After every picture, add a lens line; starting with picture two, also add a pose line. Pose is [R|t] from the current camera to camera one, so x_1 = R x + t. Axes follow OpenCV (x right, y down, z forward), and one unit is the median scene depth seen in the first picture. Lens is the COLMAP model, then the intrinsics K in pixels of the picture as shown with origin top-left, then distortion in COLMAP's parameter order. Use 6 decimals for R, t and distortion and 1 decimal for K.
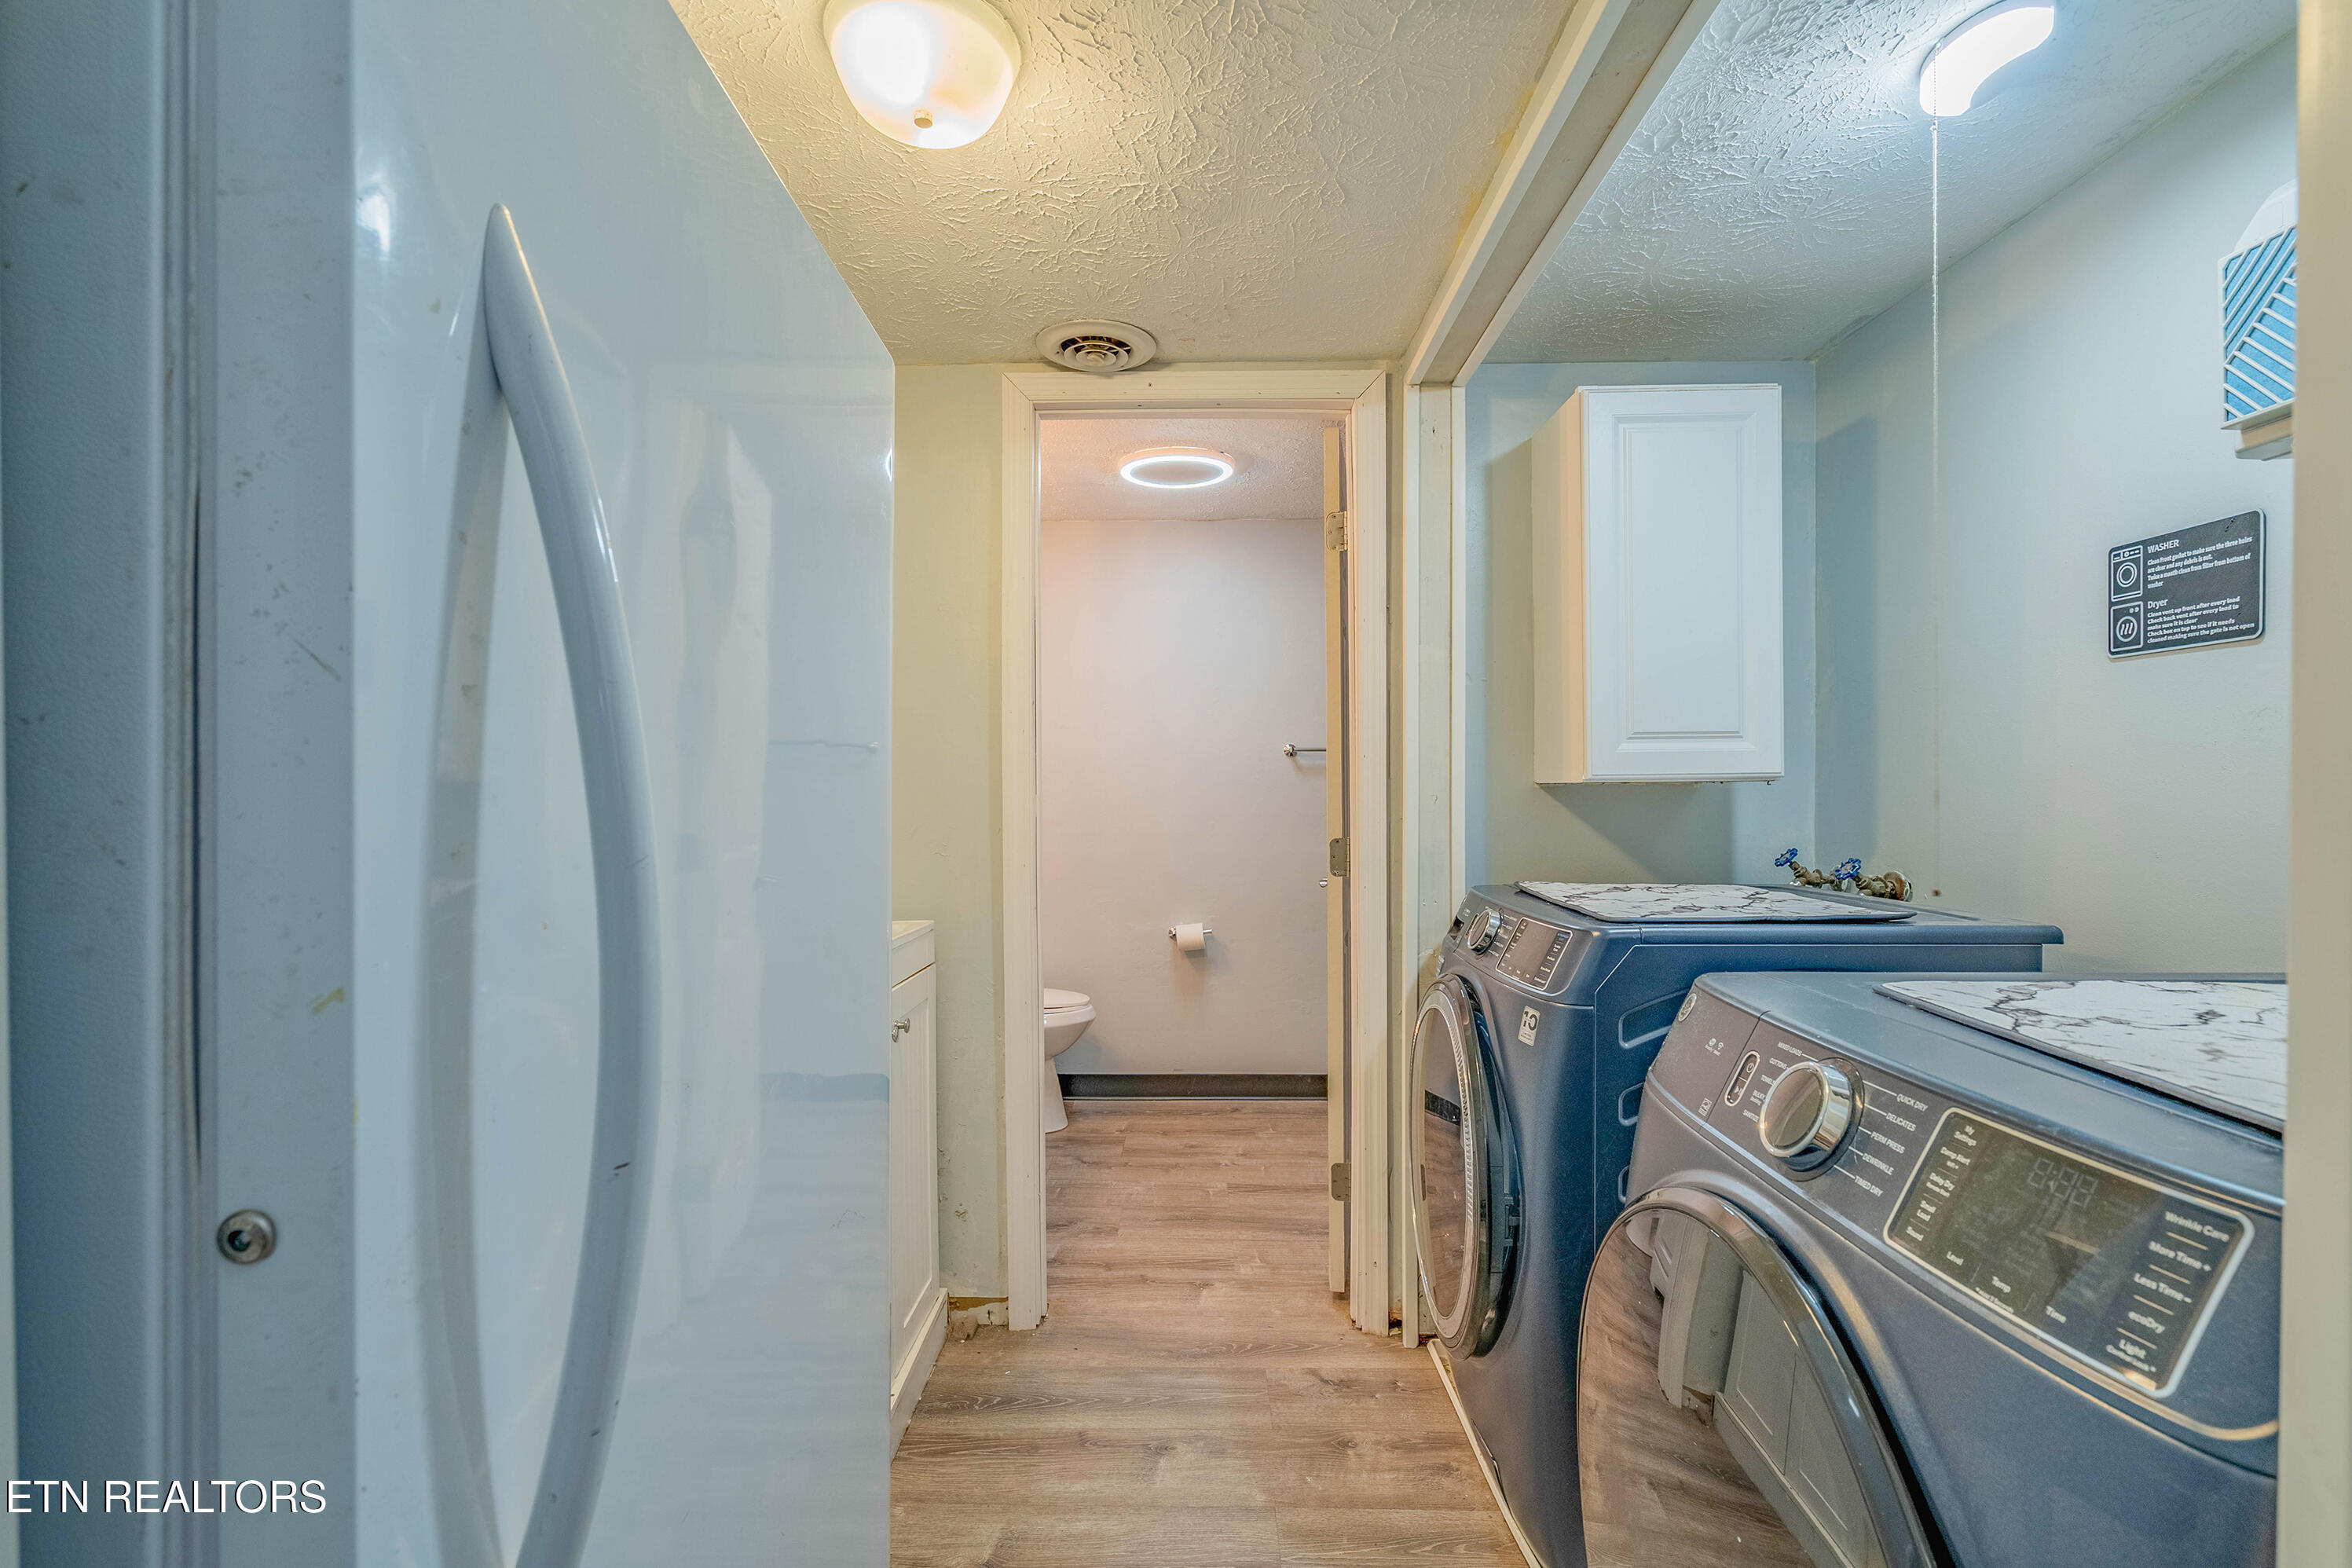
lens RADIAL K [[1070.9, 0, 1174.6], [0, 1070.9, 772.7], [0, 0, 1]] dist [-0.003232, 0.000202]
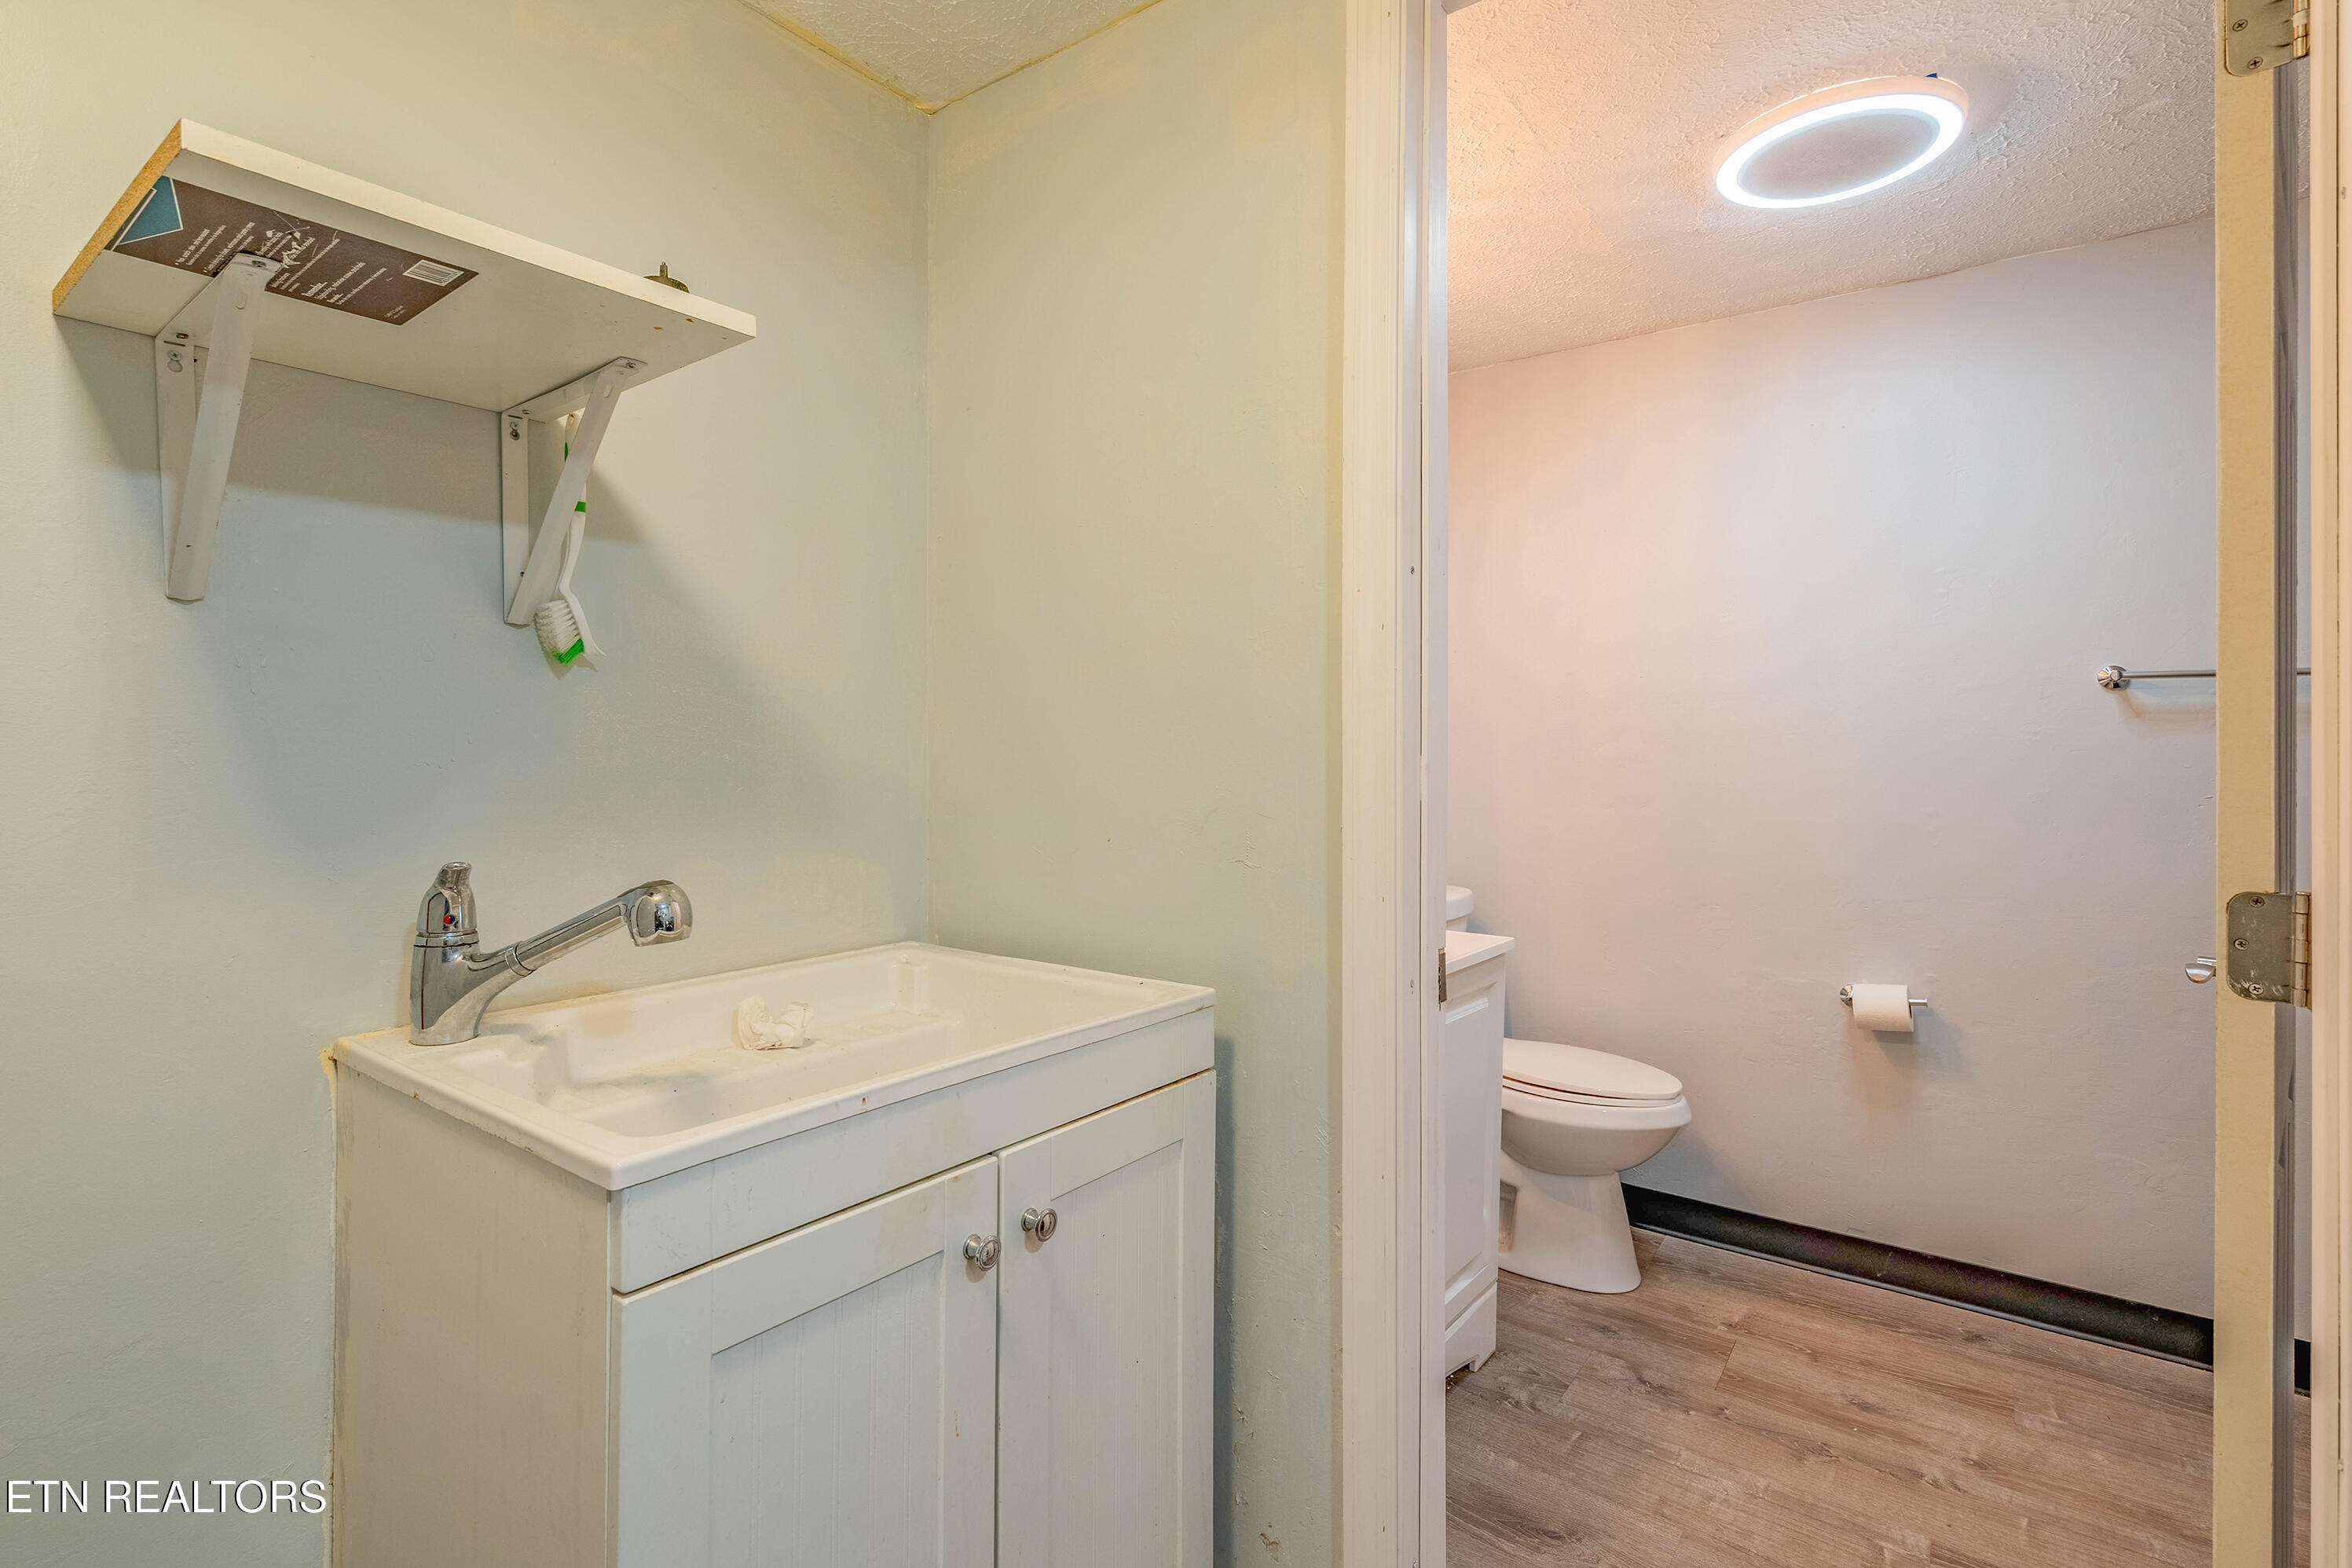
lens RADIAL K [[1094.7, 0, 1181.7], [0, 1094.7, 741.9], [0, 0, 1]] dist [-0.001938, -0.000541]
pose [[0.820473, 0.004290, -0.571669, 0.046646], [0.001463, 0.999953, 0.009603, 0.006627], [0.571683, -0.008716, 0.820428, 0.347991]]
